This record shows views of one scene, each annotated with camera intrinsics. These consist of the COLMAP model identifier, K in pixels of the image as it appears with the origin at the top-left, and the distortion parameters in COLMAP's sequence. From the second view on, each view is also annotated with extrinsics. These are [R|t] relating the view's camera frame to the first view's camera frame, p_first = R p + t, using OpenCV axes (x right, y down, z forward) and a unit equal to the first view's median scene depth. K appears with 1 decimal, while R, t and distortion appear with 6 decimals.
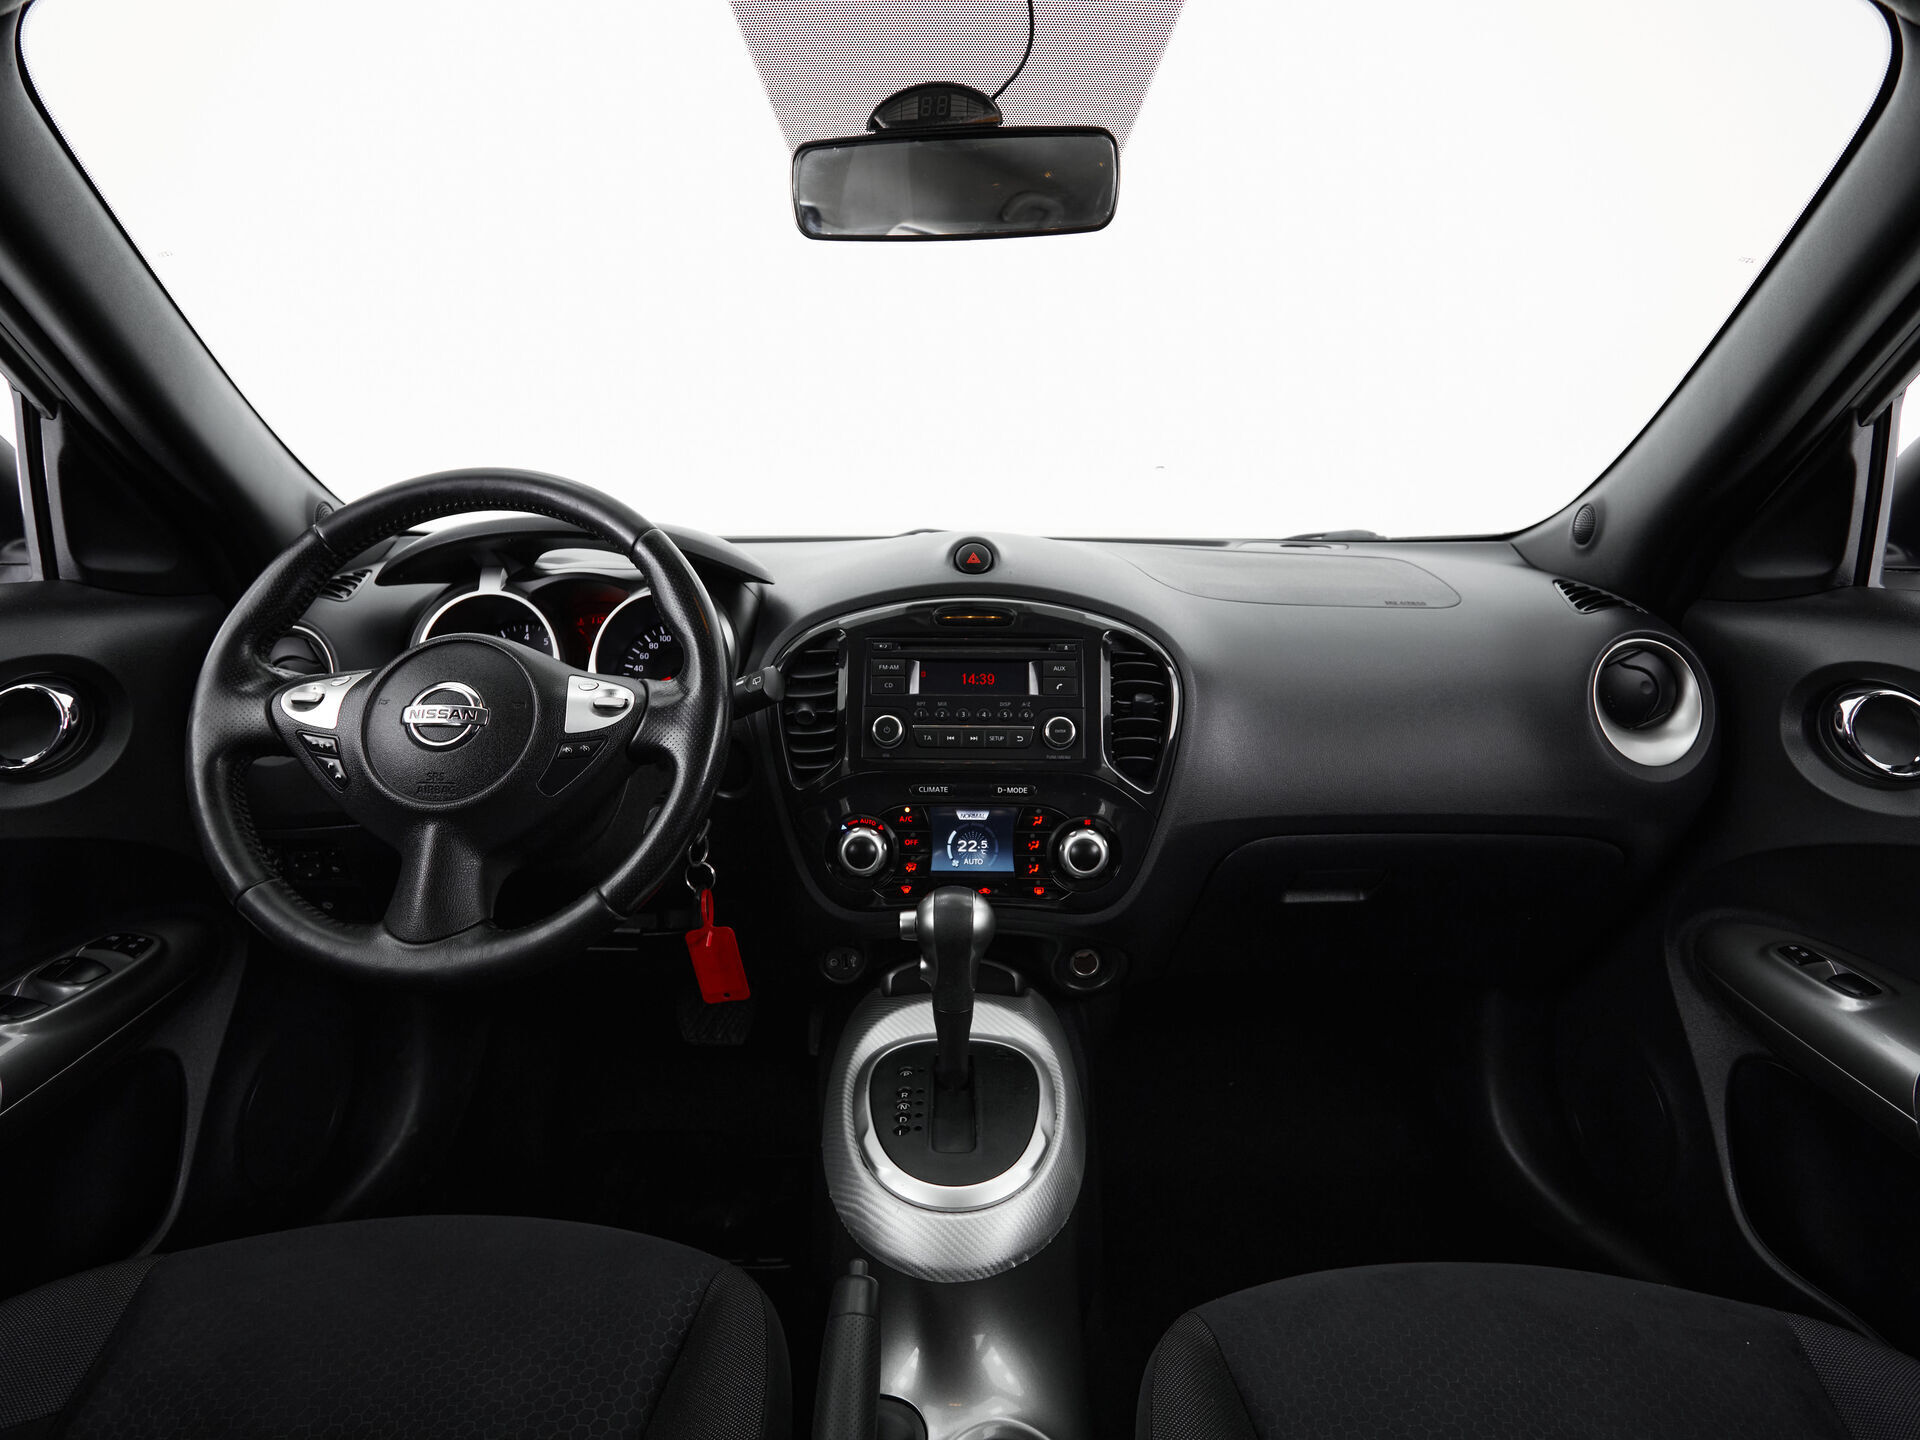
lens RADIAL K [[1027.4, 0, 960.0], [0, 1027.4, 720.0], [0, 0, 1]] dist [-0.008054, -0.000300]
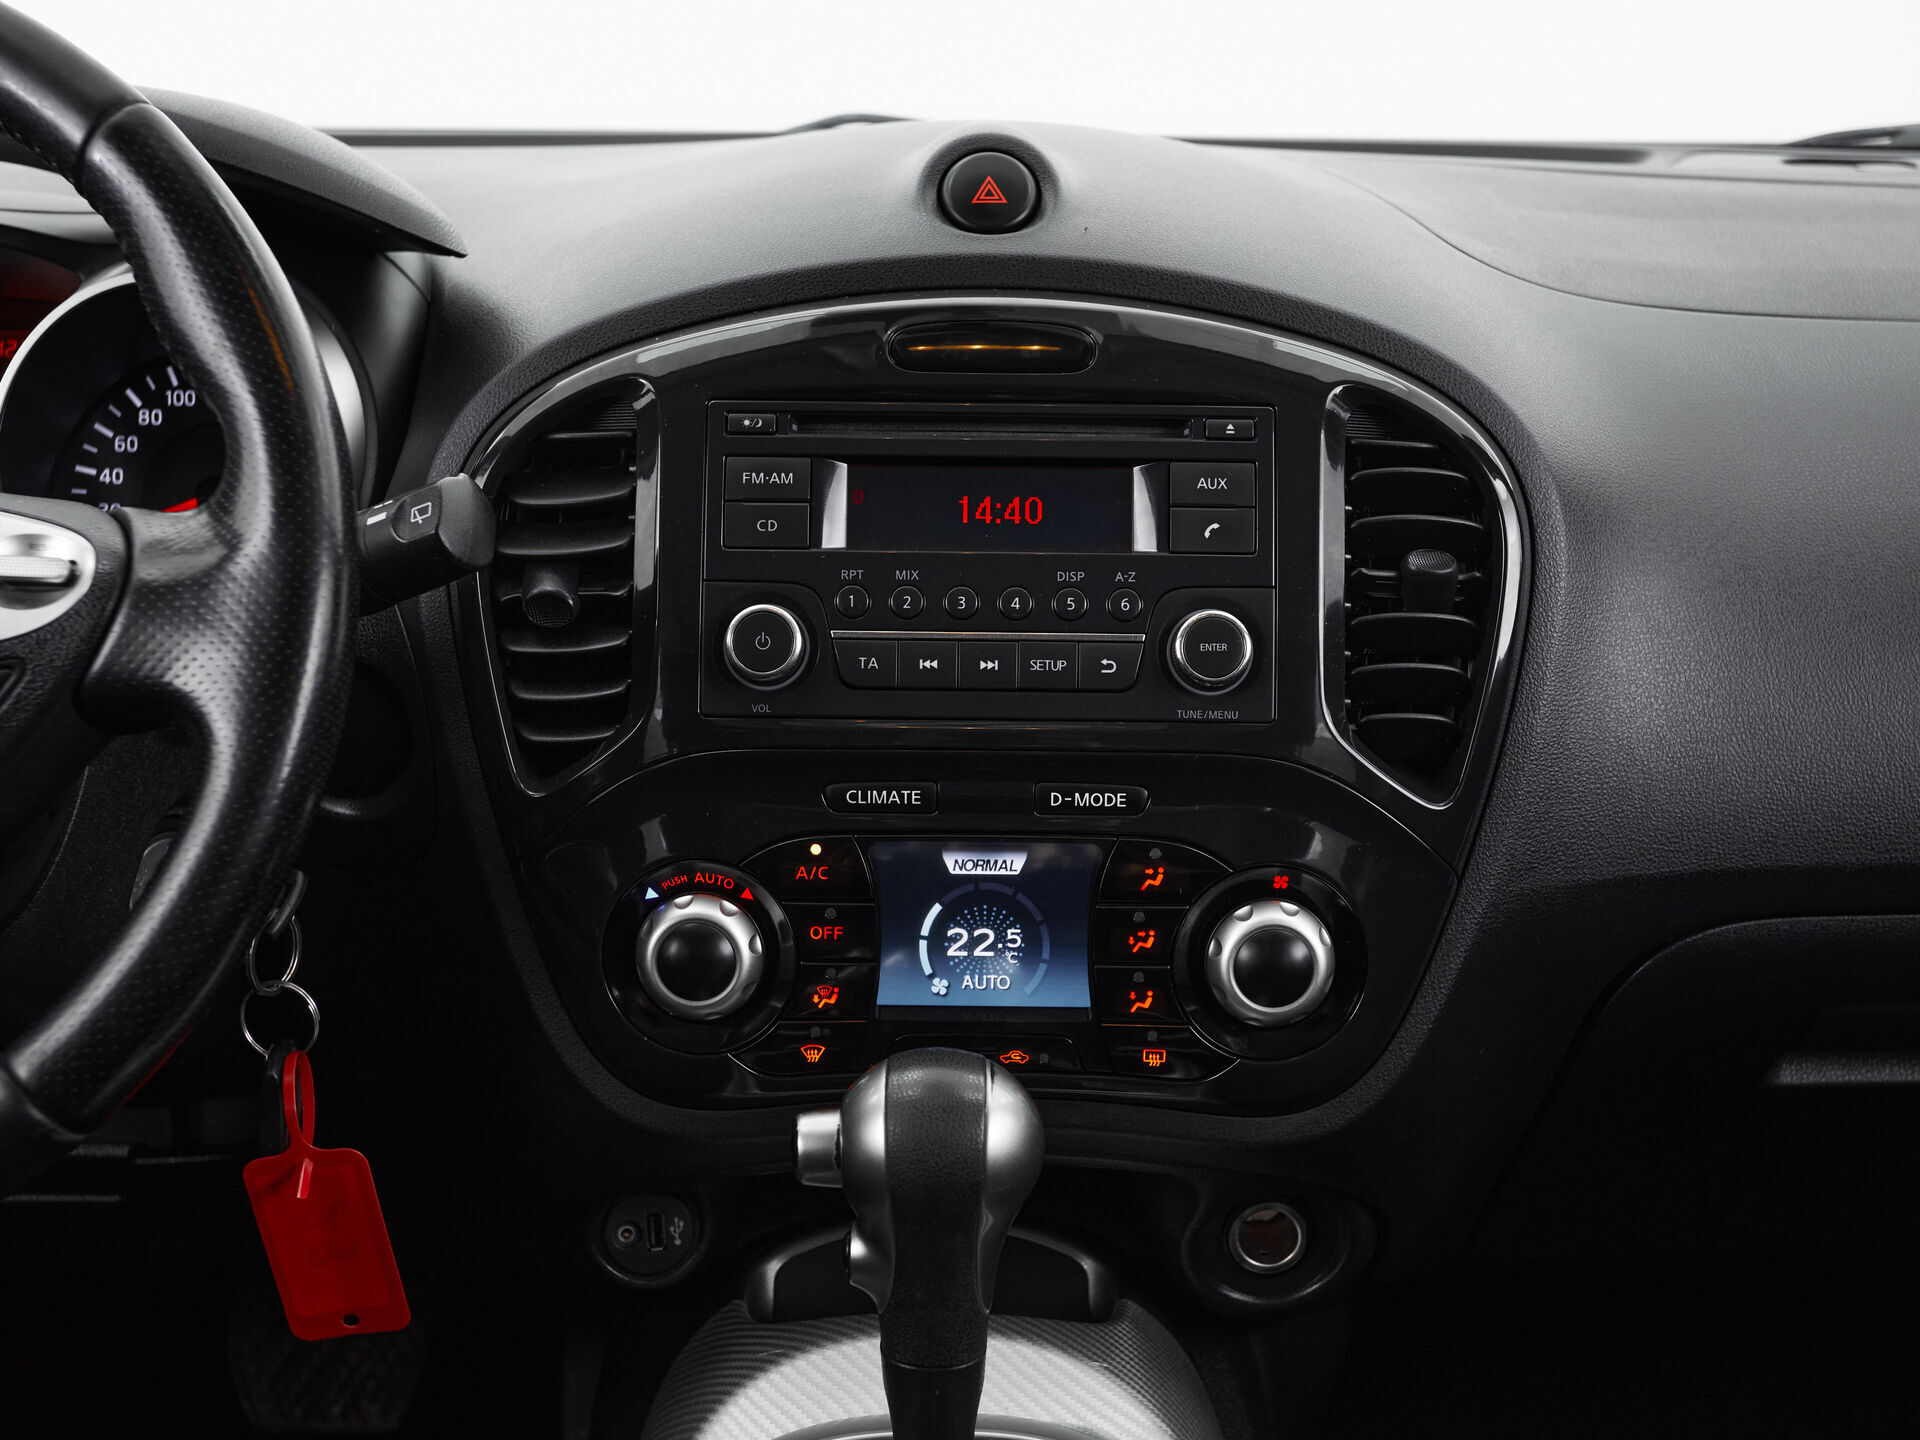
lens RADIAL K [[2551.0, 0, 967.0], [0, 2551.0, 762.7], [0, 0, 1]] dist [0.013145, 0.109078]
pose [[0.999923, 0.002879, 0.012099, -0.006132], [-0.003631, 0.998030, 0.062639, -0.005472], [-0.011895, -0.062678, 0.997963, 0.043128]]
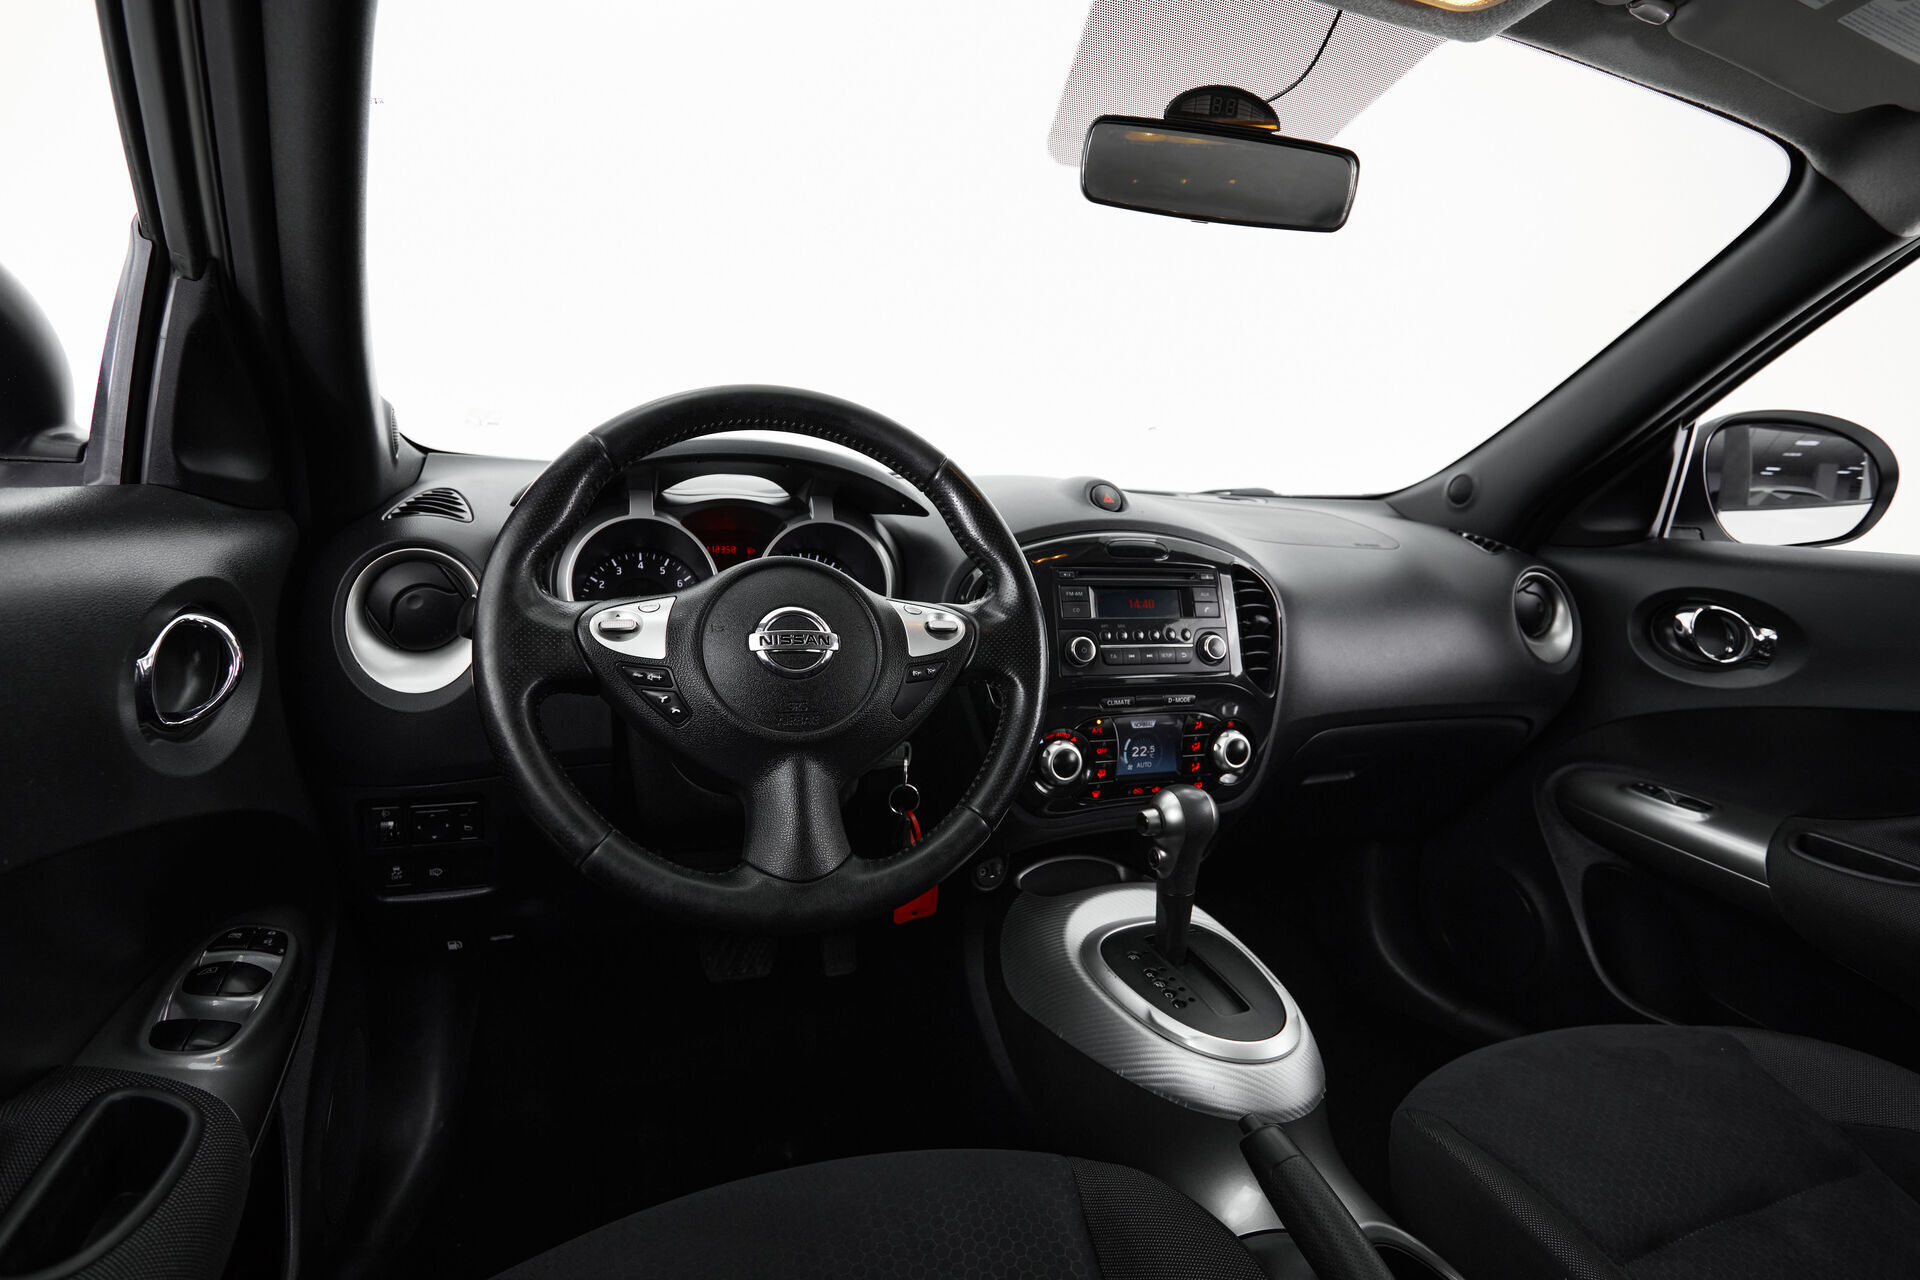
lens RADIAL K [[937.8, 0, 960.0], [0, 937.8, 640.0], [0, 0, 1]] dist [-0.007409, -0.000383]
pose [[0.930575, -0.020534, 0.365526, -0.559736], [0.026955, 0.999559, -0.012470, 0.007583], [-0.365108, 0.021457, 0.930718, 0.109617]]
